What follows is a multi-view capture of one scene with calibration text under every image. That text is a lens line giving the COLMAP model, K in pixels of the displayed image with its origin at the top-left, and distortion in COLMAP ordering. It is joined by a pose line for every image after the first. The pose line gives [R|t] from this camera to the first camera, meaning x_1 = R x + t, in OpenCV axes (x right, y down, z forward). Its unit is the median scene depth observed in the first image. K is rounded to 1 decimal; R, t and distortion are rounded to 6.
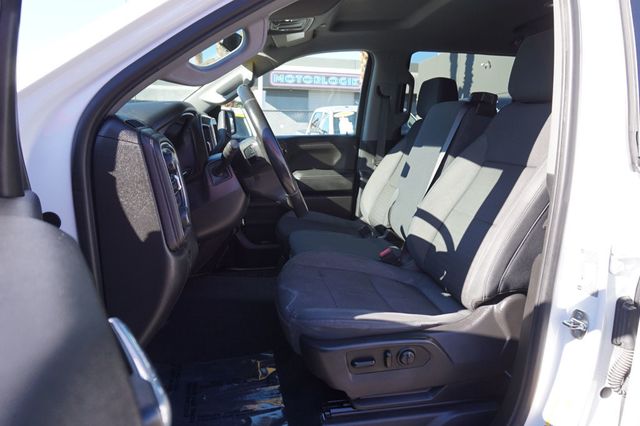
lens RADIAL K [[433.7, 0, 320.0], [0, 433.7, 213.0], [0, 0, 1]] dist [-0.016666, 0.009010]
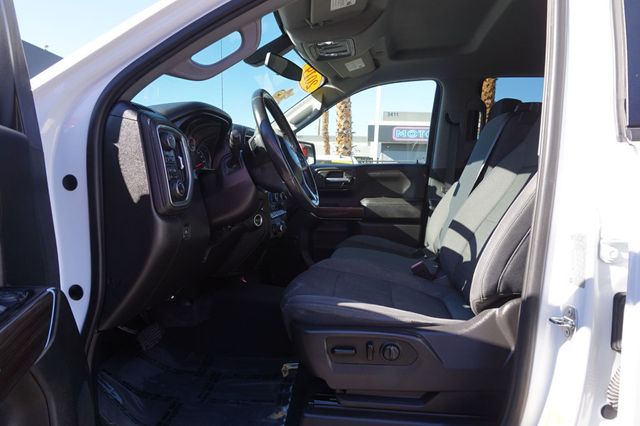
lens RADIAL K [[433.7, 0, 320.0], [0, 433.7, 213.0], [0, 0, 1]] dist [-0.016666, 0.009010]
pose [[0.960333, 0.029907, -0.277246, 0.292987], [-0.064317, 0.991180, -0.115866, 0.143401], [0.271335, 0.129102, 0.953787, 0.008631]]
